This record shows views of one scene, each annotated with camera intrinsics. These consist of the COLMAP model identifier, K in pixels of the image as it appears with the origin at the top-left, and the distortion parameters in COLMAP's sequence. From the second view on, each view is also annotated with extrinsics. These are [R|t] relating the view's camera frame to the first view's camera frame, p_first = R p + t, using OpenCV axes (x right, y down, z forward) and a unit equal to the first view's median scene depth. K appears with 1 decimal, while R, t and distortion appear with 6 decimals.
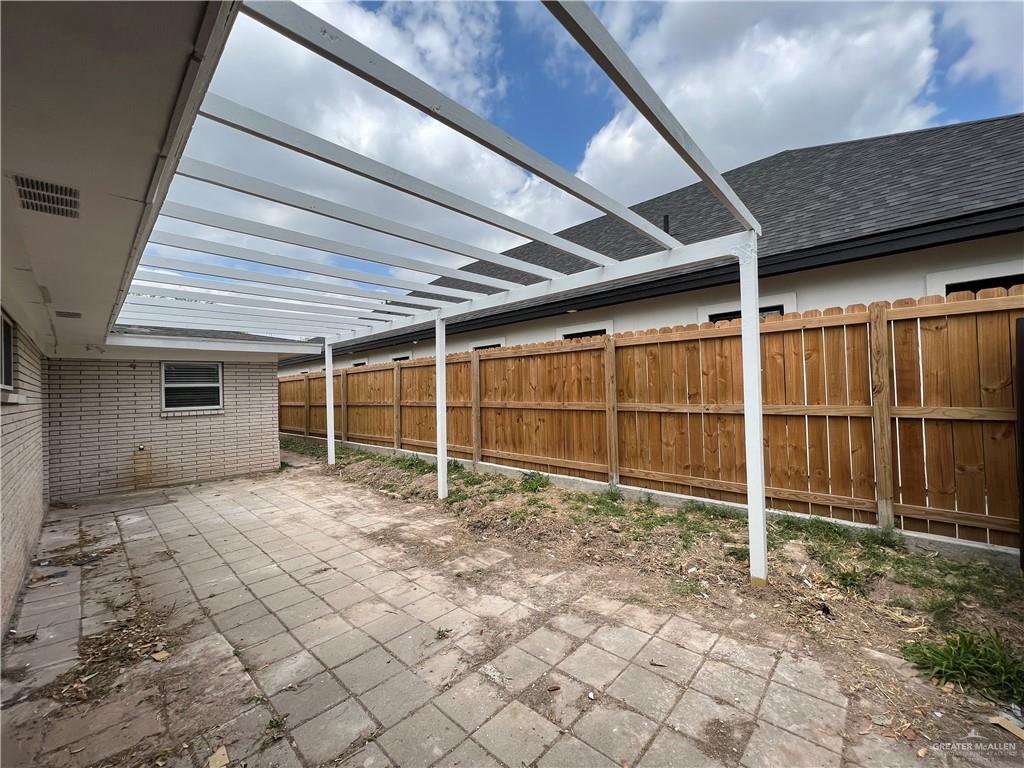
lens RADIAL K [[409.4, 0, 512.8], [0, 409.4, 382.8], [0, 0, 1]] dist [0.000725, 0.000109]
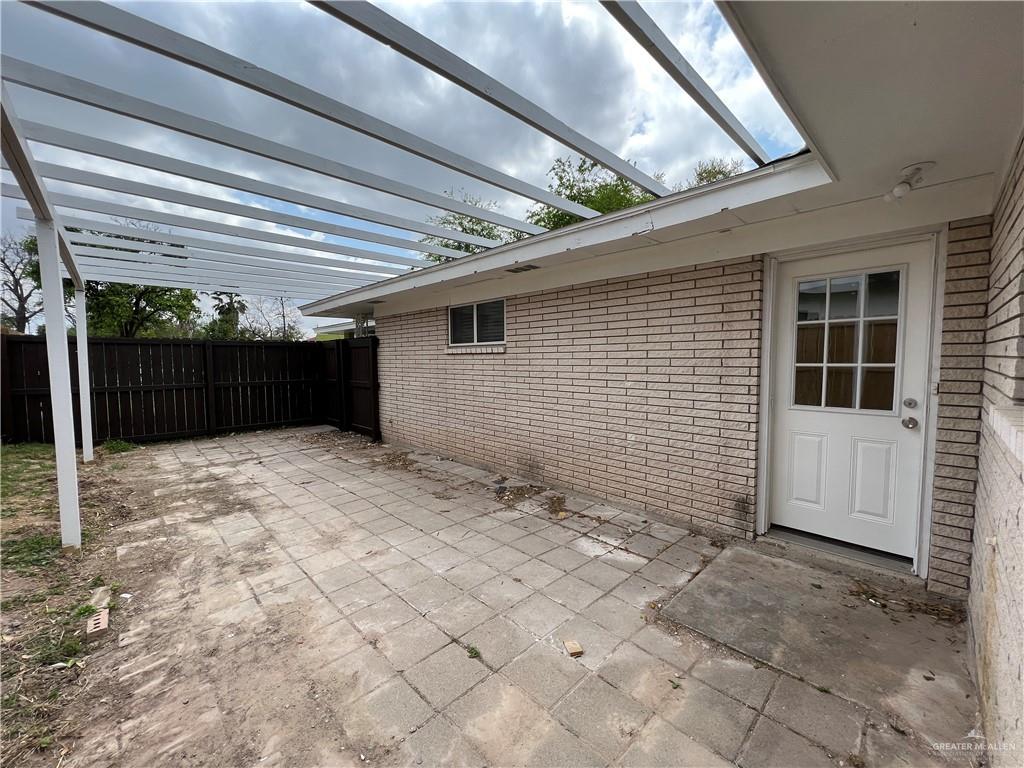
lens RADIAL K [[409.4, 0, 510.7], [0, 409.4, 383.7], [0, 0, 1]] dist [0.000725, 0.000109]
pose [[-0.998373, 0.035047, 0.044974, -1.021408], [0.036913, 0.998462, 0.041374, 0.079513], [-0.043455, 0.042967, -0.998131, 1.940349]]
